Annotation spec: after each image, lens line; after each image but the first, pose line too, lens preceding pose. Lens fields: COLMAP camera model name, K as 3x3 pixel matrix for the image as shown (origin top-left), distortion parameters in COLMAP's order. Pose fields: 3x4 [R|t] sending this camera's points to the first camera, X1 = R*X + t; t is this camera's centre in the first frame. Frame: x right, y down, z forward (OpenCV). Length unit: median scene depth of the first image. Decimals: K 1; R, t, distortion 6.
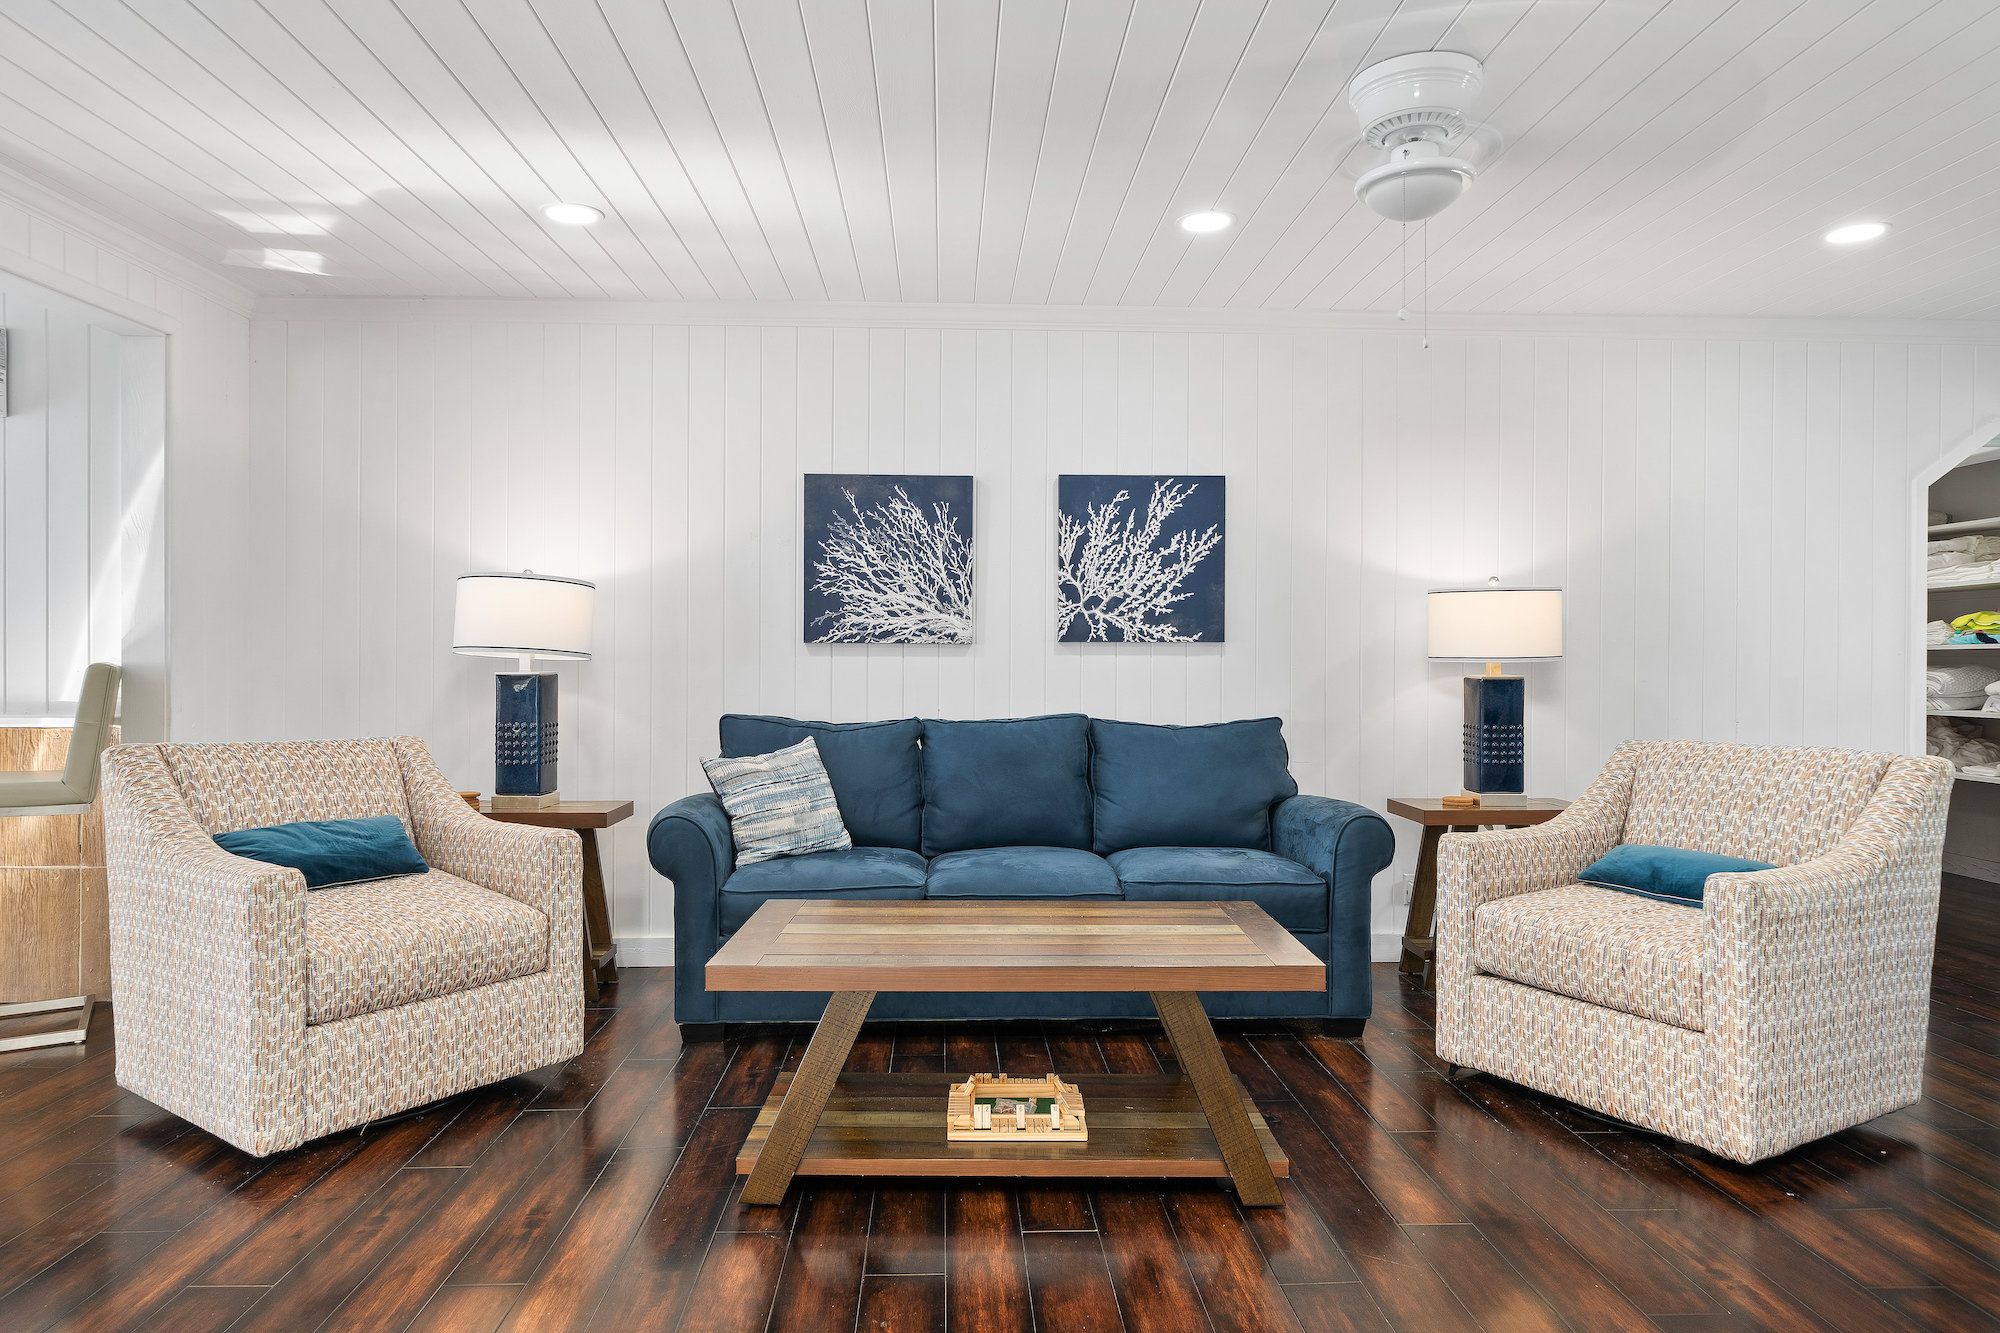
lens RADIAL K [[1212.8, 0, 1001.6], [0, 1212.8, 669.8], [0, 0, 1]] dist [0.002059, 0.000062]
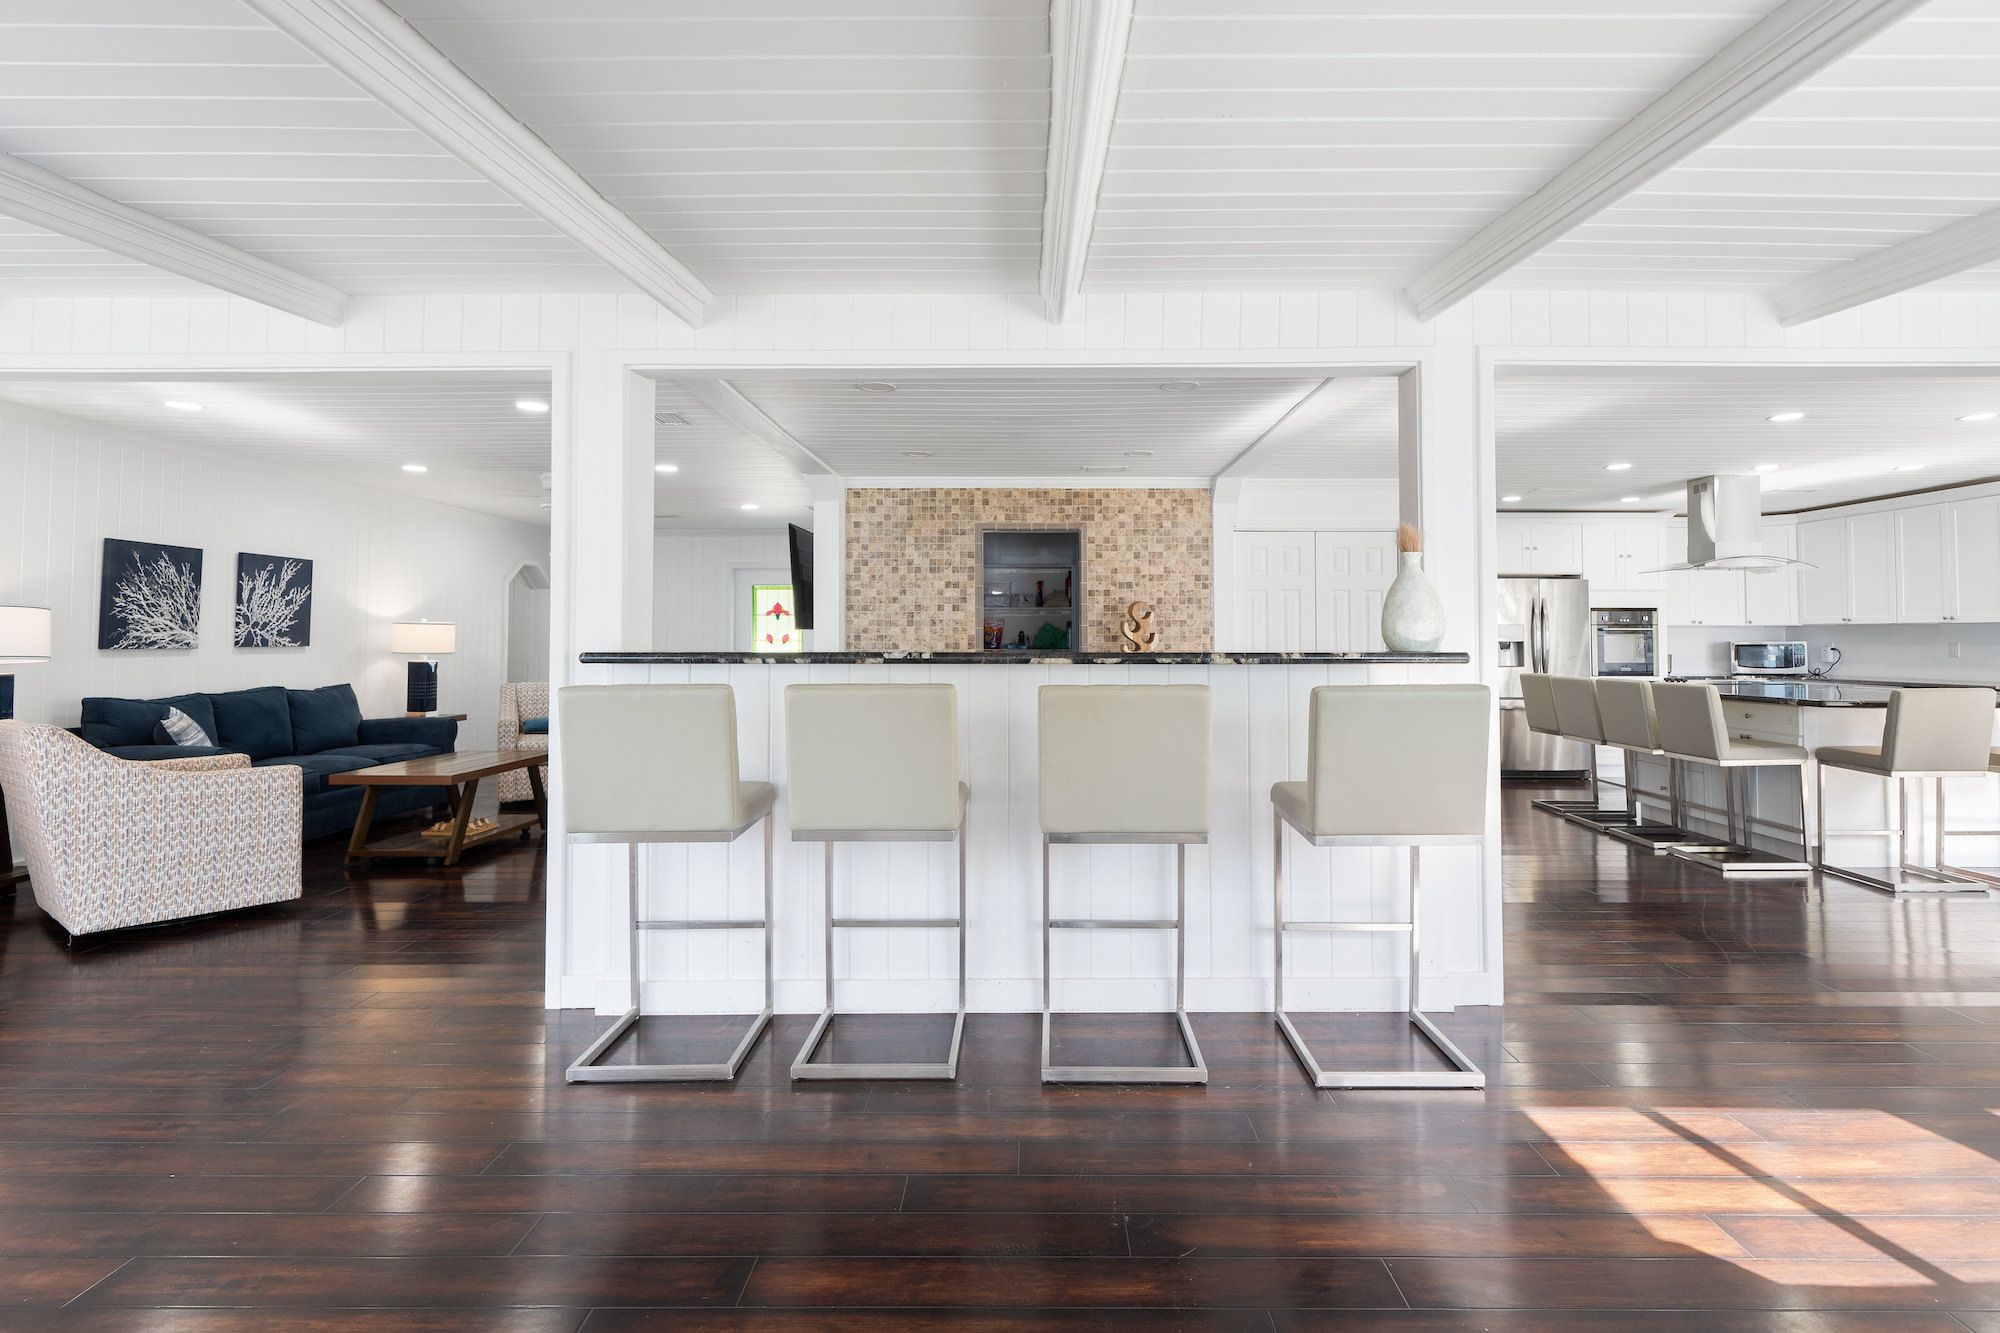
lens RADIAL K [[958.1, 0, 1008.0], [0, 958.1, 652.1], [0, 0, 1]] dist [0.000390, 0.000054]
pose [[0.066082, -0.014082, 0.997715, -1.273657], [0.012844, 0.999830, 0.013261, -0.019669], [-0.997732, 0.011938, 0.066251, -0.204691]]
